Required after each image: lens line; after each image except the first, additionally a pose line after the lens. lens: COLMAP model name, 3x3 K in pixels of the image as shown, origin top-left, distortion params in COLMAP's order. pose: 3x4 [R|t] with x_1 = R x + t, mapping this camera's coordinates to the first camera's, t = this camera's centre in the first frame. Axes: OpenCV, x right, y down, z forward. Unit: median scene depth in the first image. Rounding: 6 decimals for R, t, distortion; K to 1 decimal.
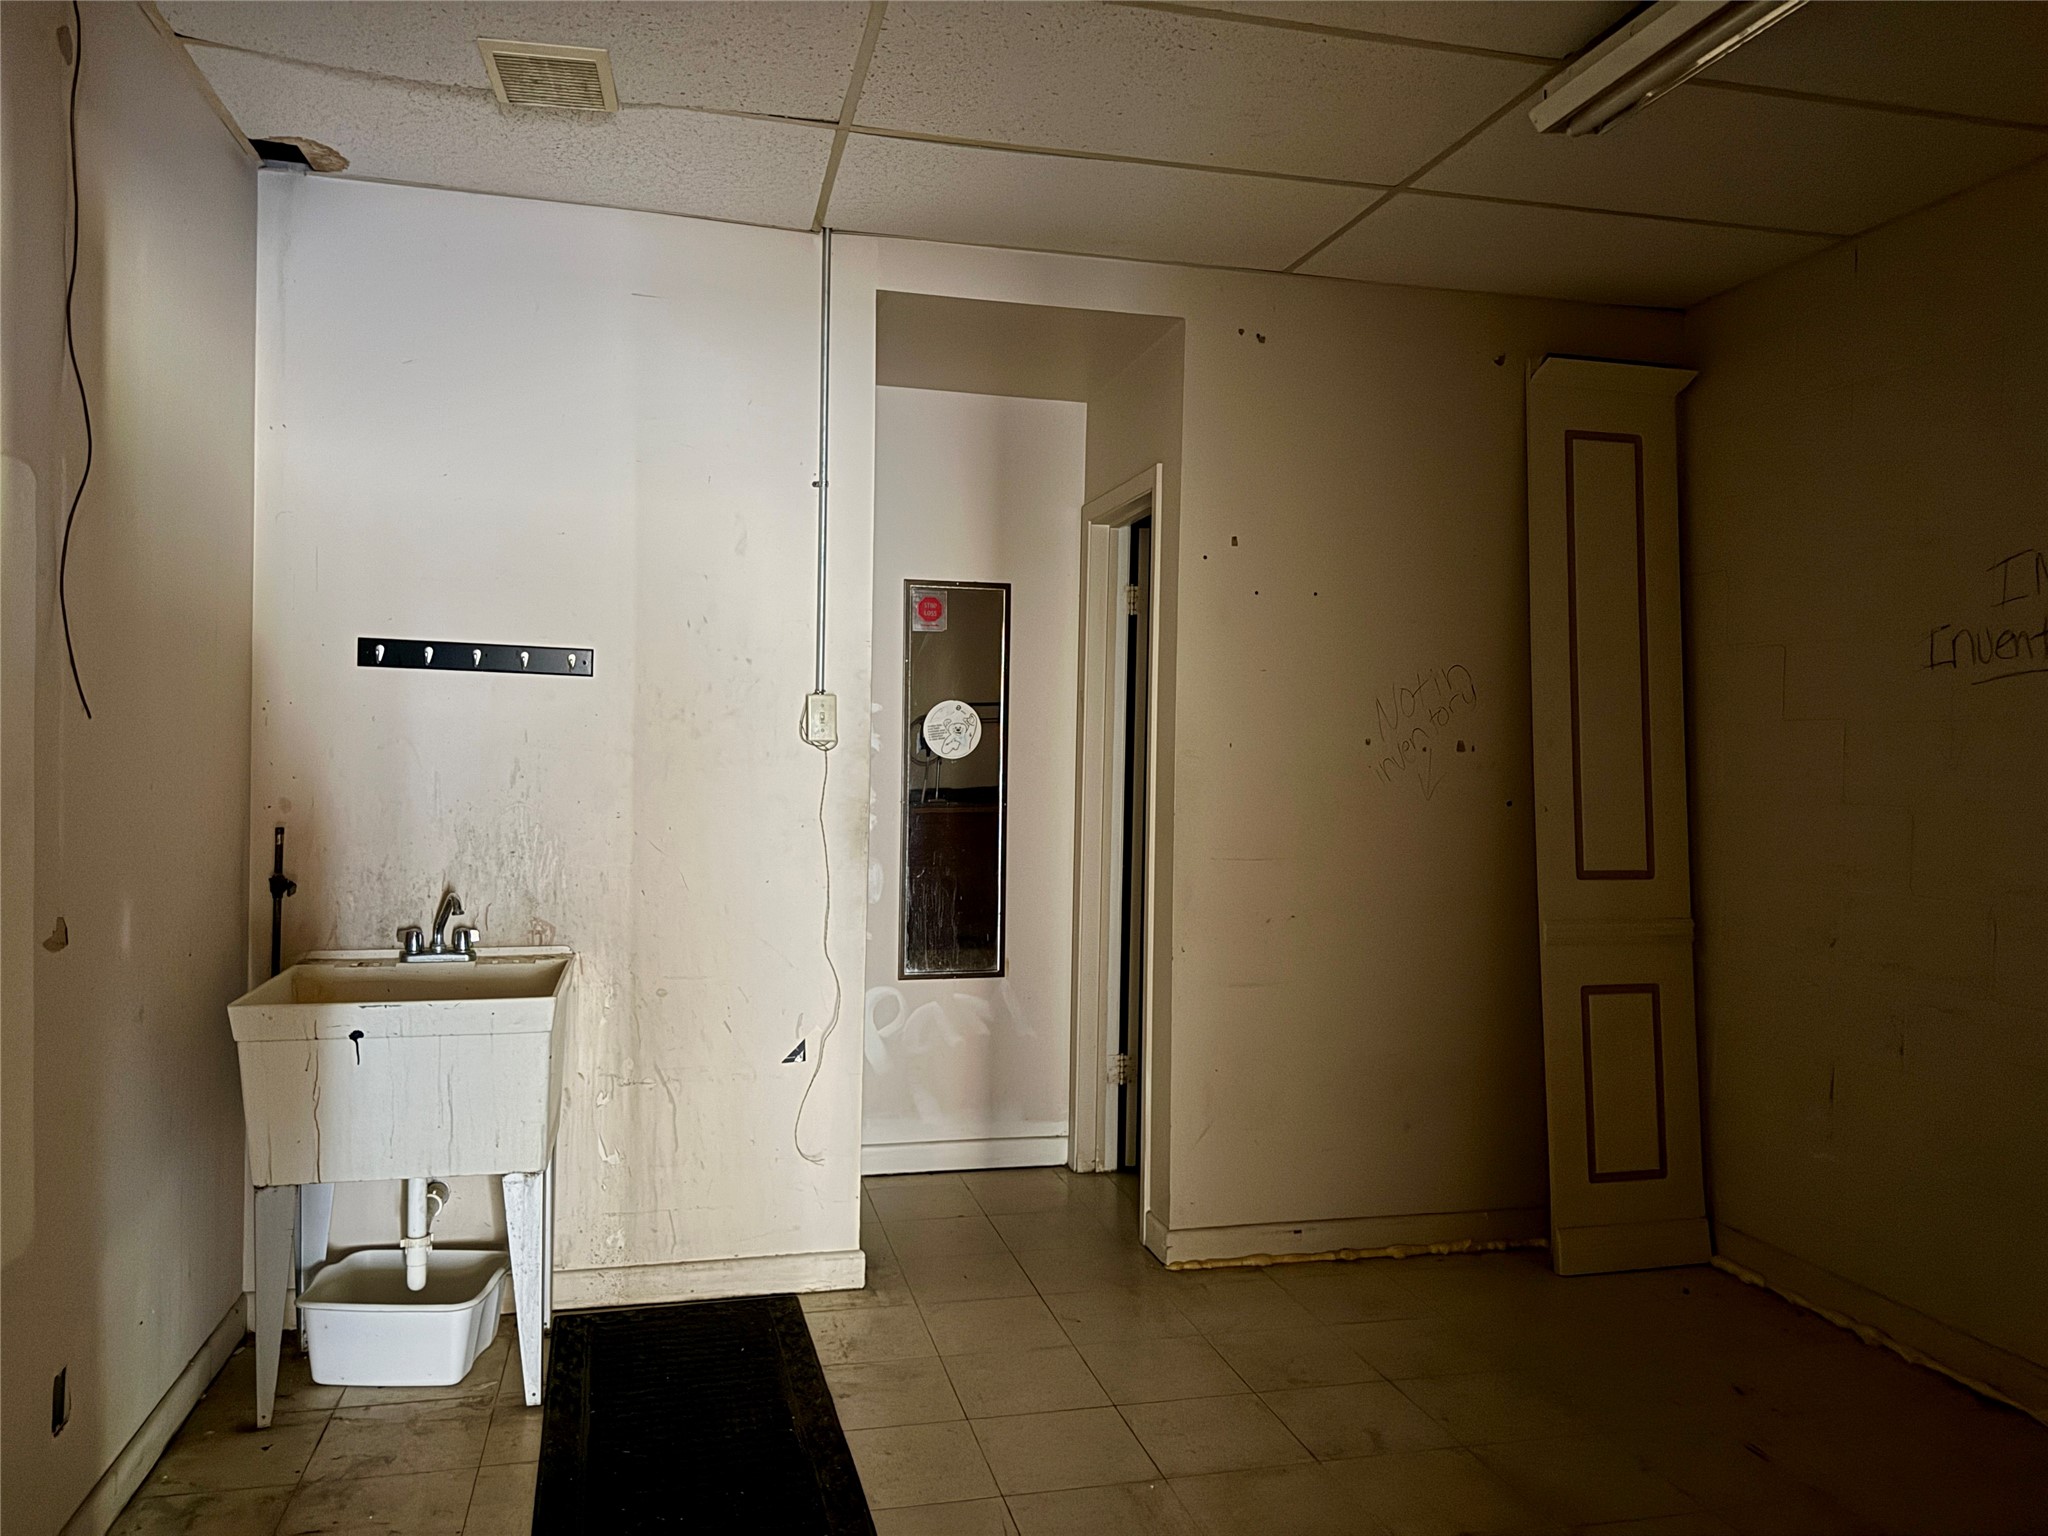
lens RADIAL K [[1445.9, 0, 1025.9], [0, 1445.9, 768.3], [0, 0, 1]] dist [0.053186, -0.063430]
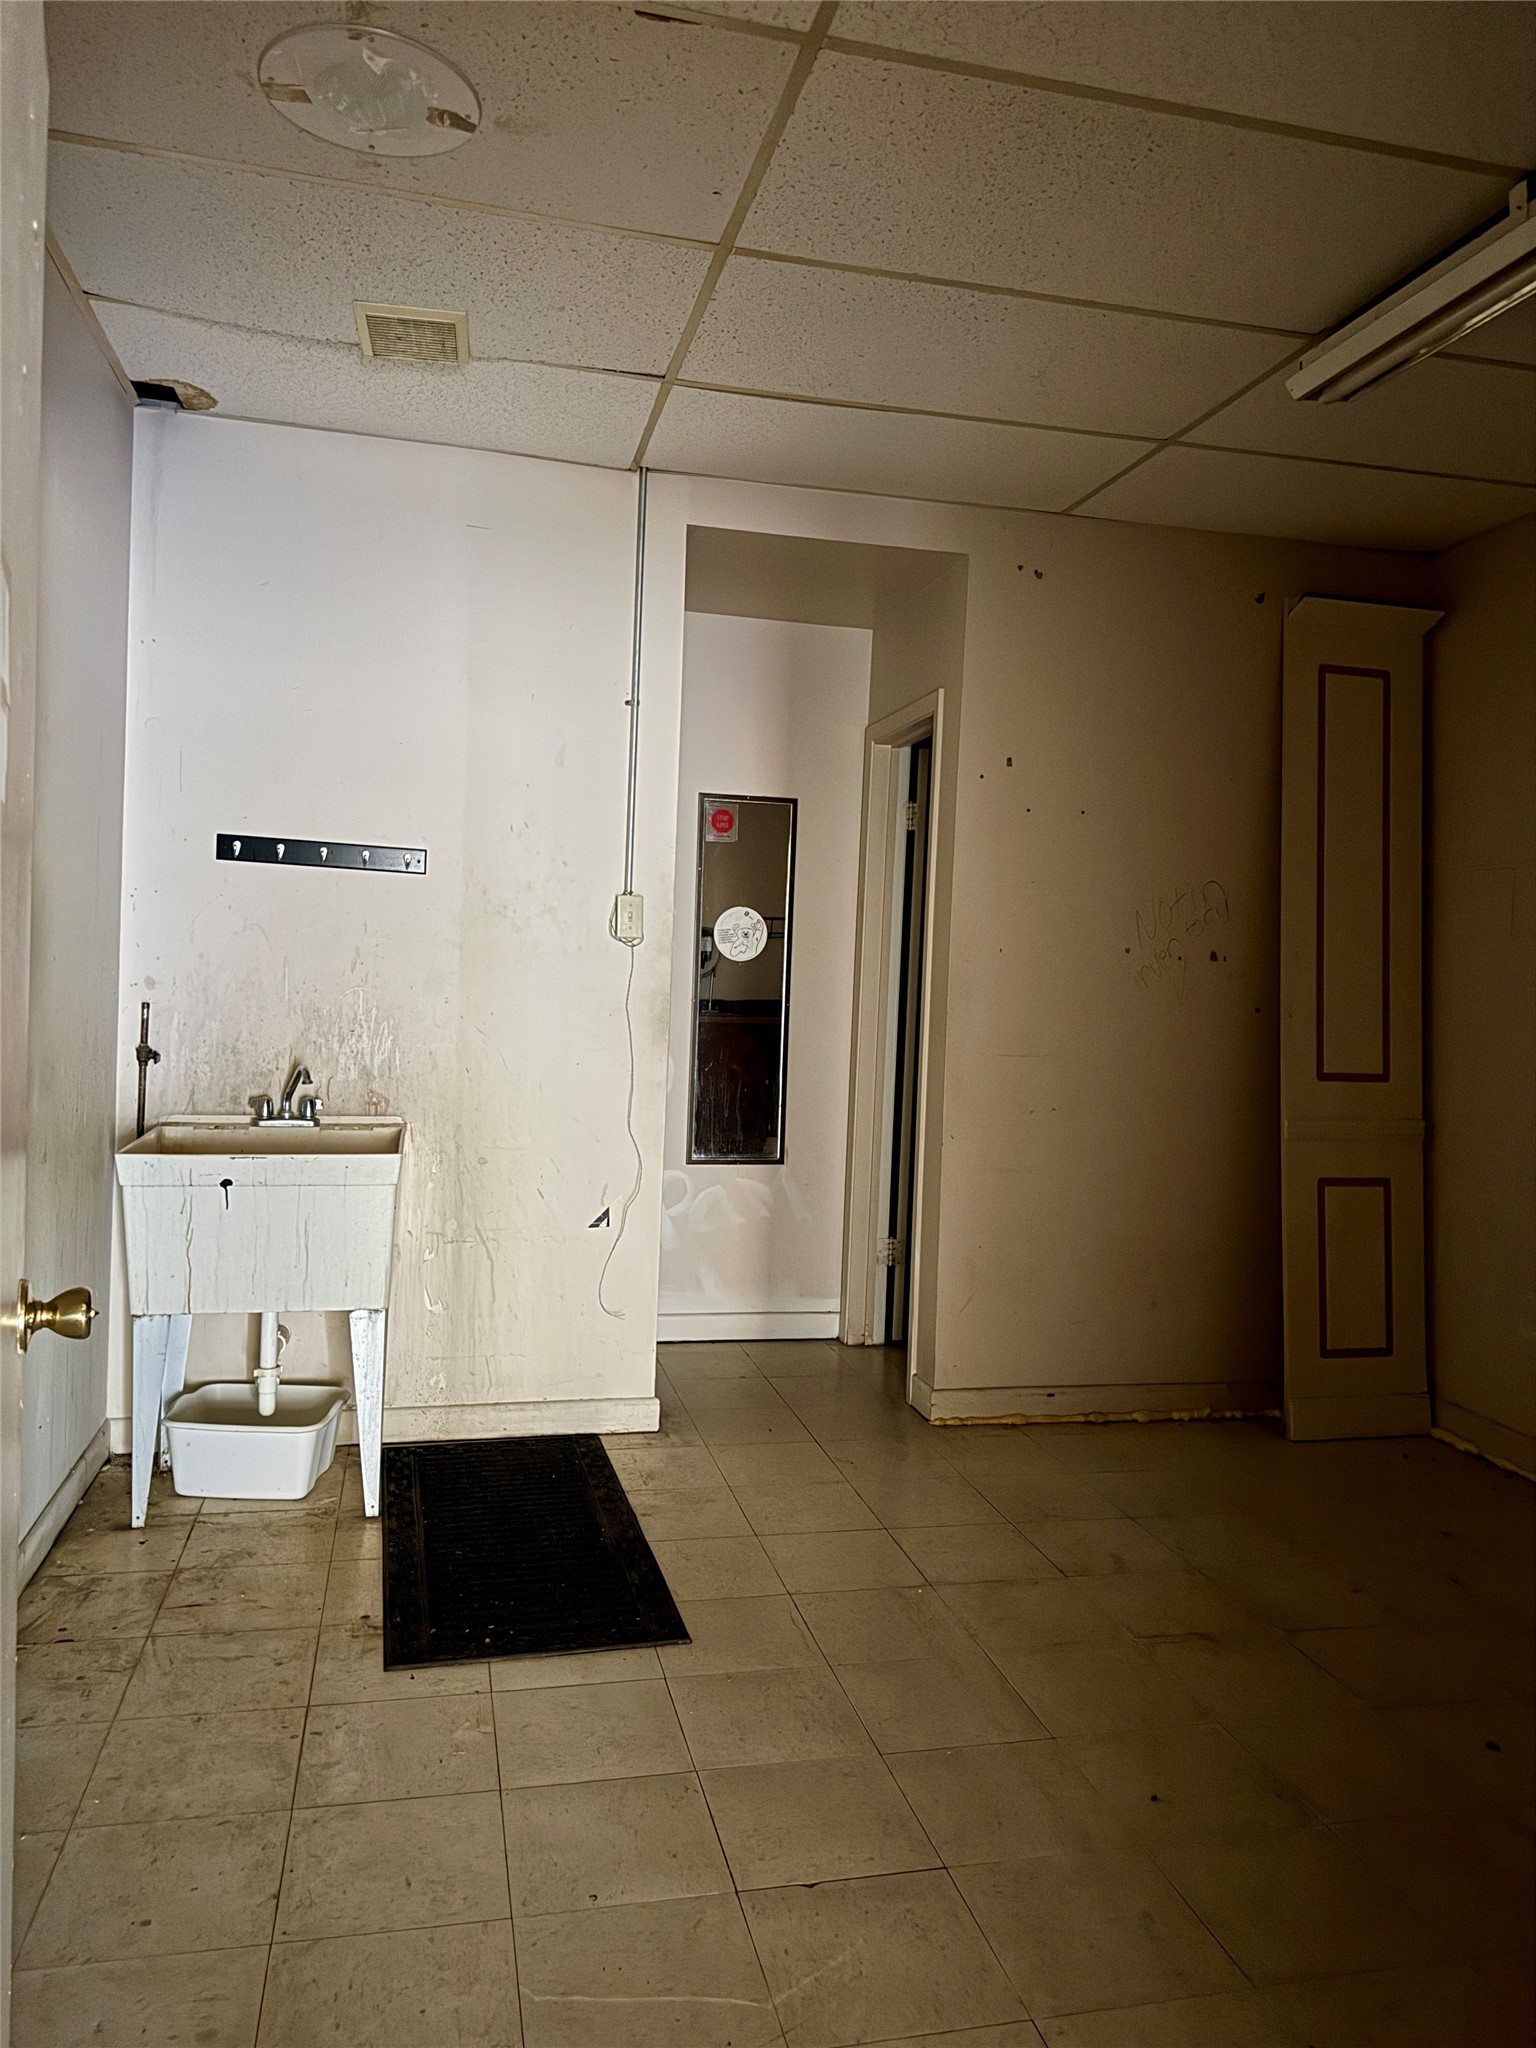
lens RADIAL K [[1445.9, 0, 769.1], [0, 1445.9, 1021.2], [0, 0, 1]] dist [0.053186, -0.063430]
pose [[0.999721, 0.020900, -0.010970, -0.022147], [-0.020660, 0.999556, 0.021484, 0.019489], [0.011414, -0.021251, 0.999709, -0.101964]]
